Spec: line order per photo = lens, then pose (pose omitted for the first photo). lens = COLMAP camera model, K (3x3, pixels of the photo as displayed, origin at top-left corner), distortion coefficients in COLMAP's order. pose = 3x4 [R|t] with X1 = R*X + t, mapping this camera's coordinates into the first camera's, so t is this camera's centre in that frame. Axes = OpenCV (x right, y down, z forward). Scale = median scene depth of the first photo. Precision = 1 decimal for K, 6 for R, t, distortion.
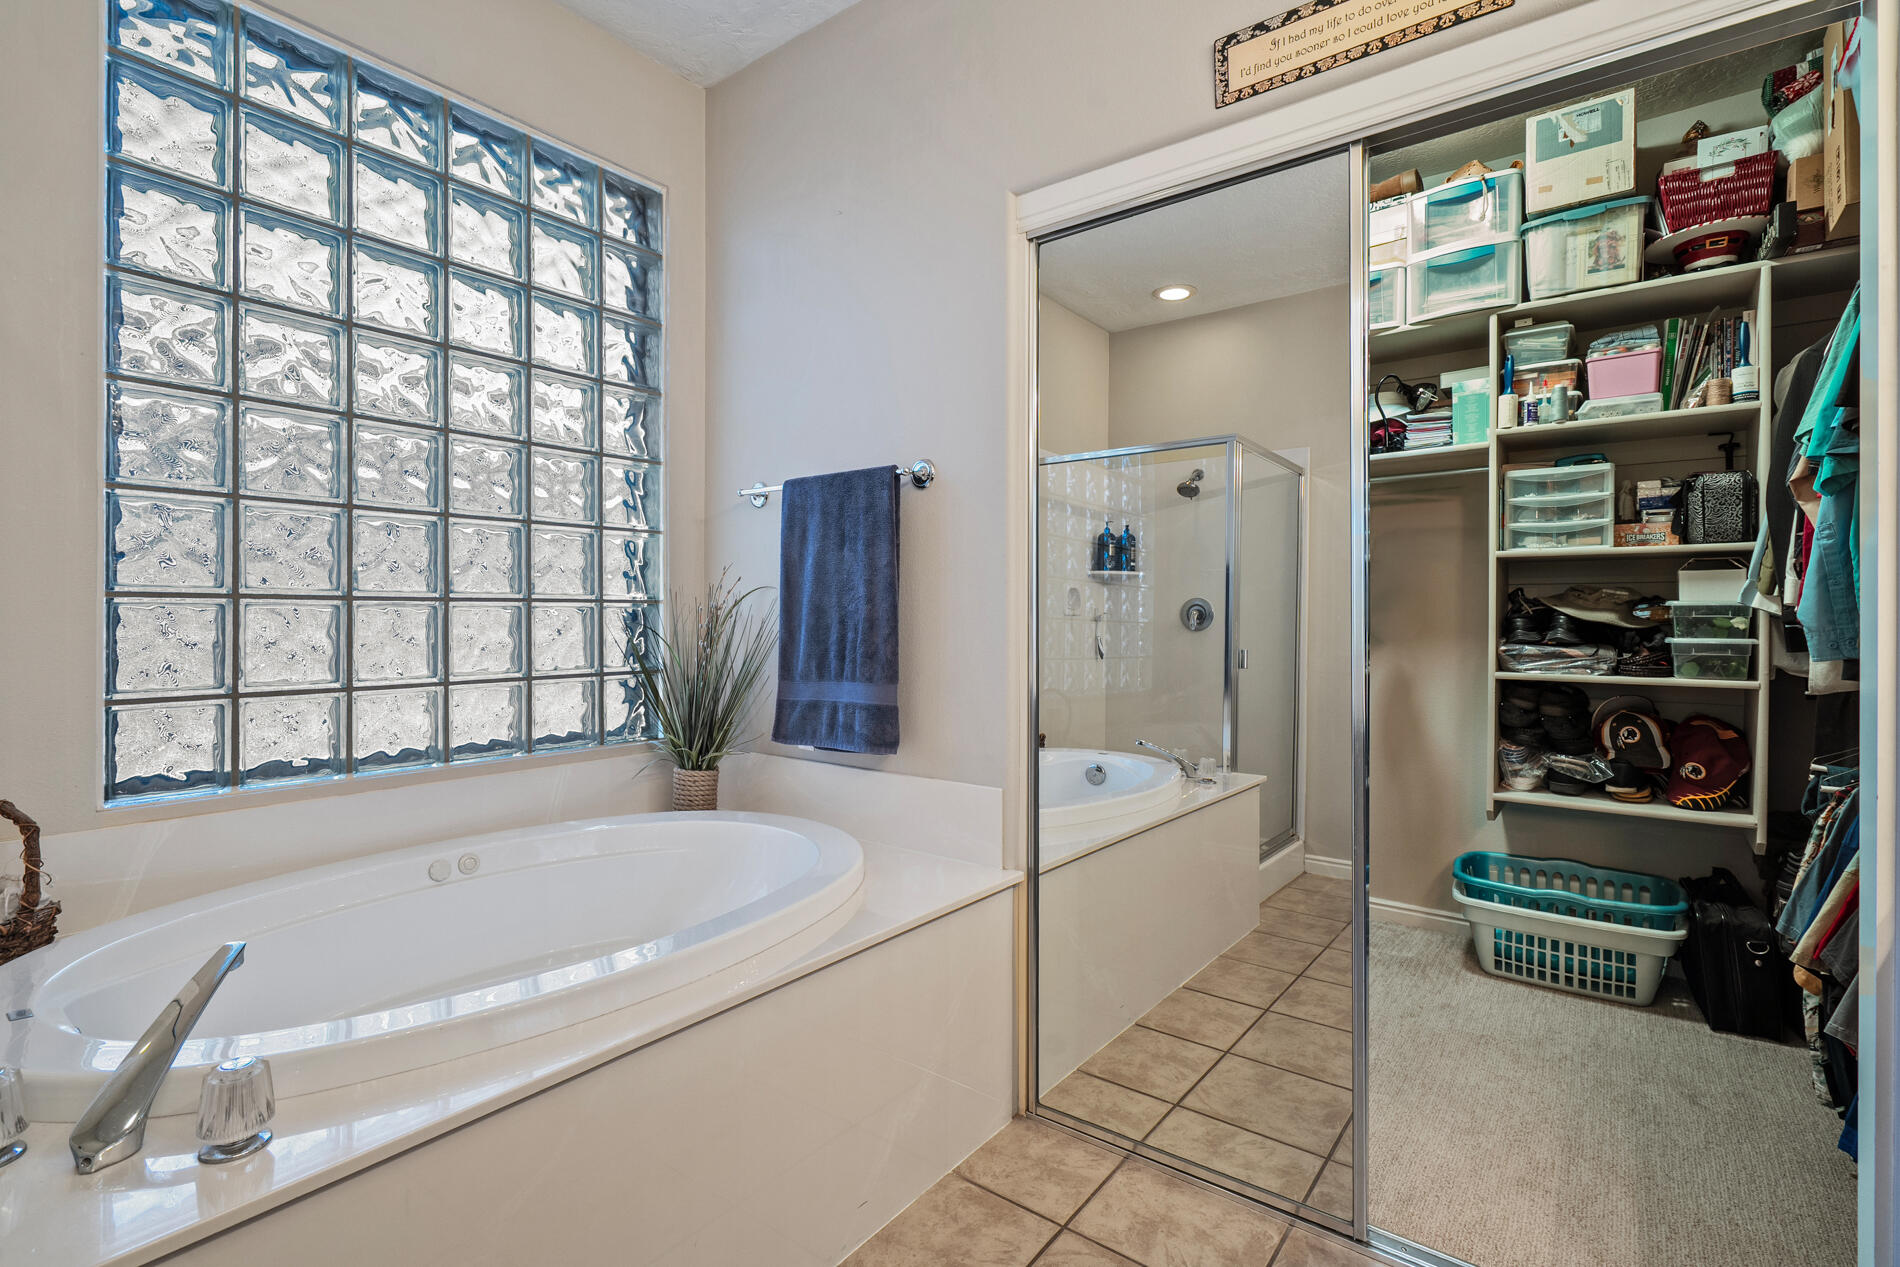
lens RADIAL K [[880.1, 0, 949.8], [0, 880.1, 614.4], [0, 0, 1]] dist [-0.004070, 0.001124]
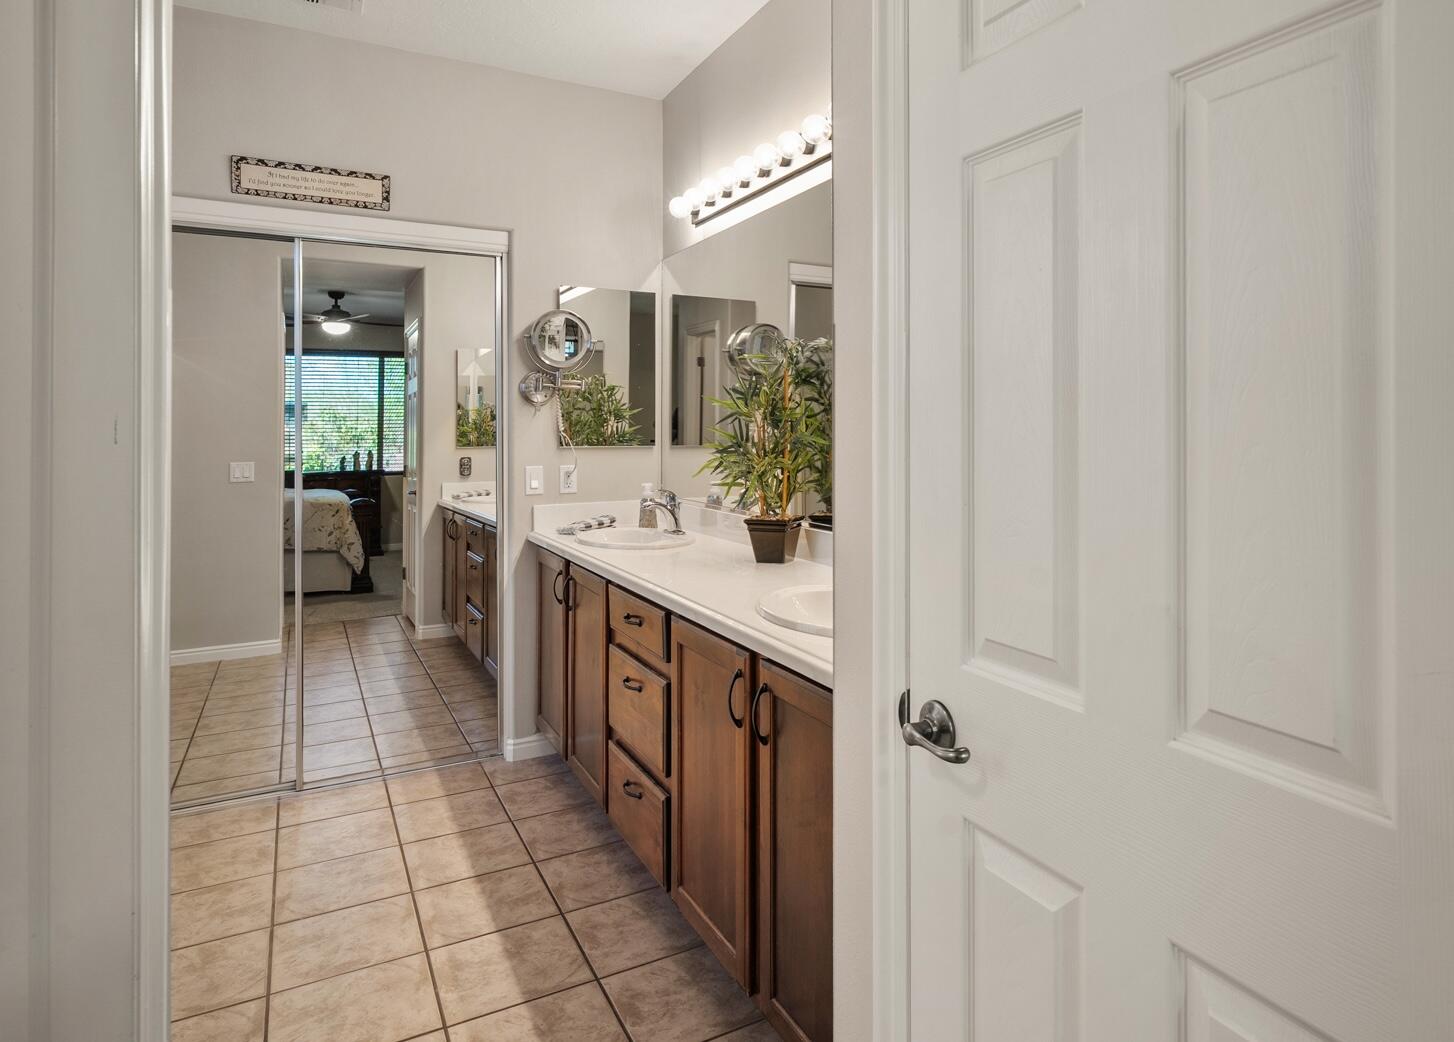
lens RADIAL K [[899.8, 0, 822.7], [0, 899.8, 427.9], [0, 0, 1]] dist [0.001563, 0.003978]
pose [[0.366680, -0.004353, 0.930337, -0.749362], [-0.000103, 0.999989, 0.004720, -0.086111], [-0.930347, -0.001826, 0.366676, -0.610580]]
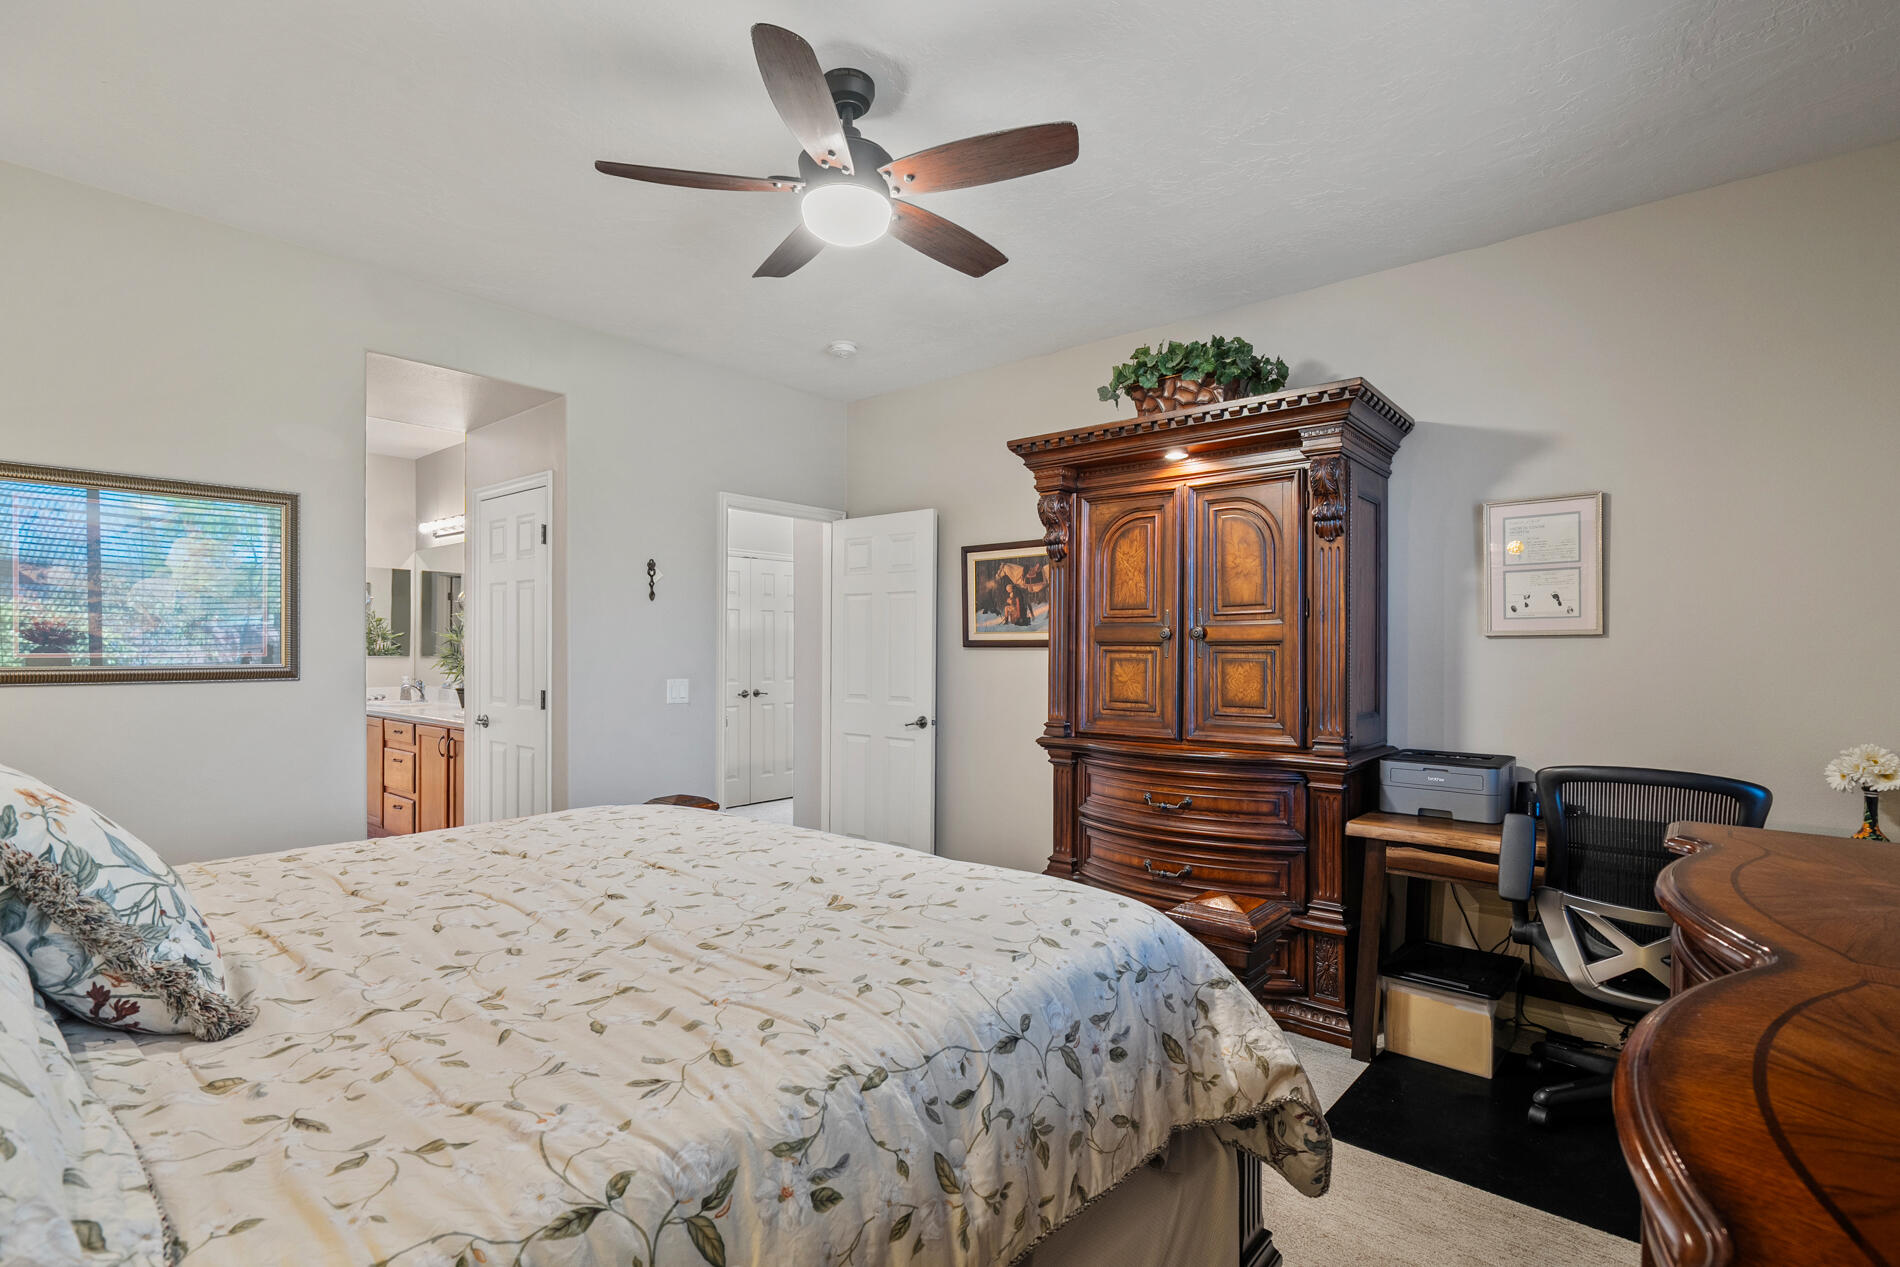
lens RADIAL K [[903.9, 0, 962.9], [0, 903.9, 635.9], [0, 0, 1]] dist [-0.000242, 0.001079]
pose [[0.016280, -0.001527, 0.999866, -2.424766], [-0.000163, 0.999999, 0.001529, -0.121292], [-0.999867, -0.000188, 0.016280, -1.684048]]
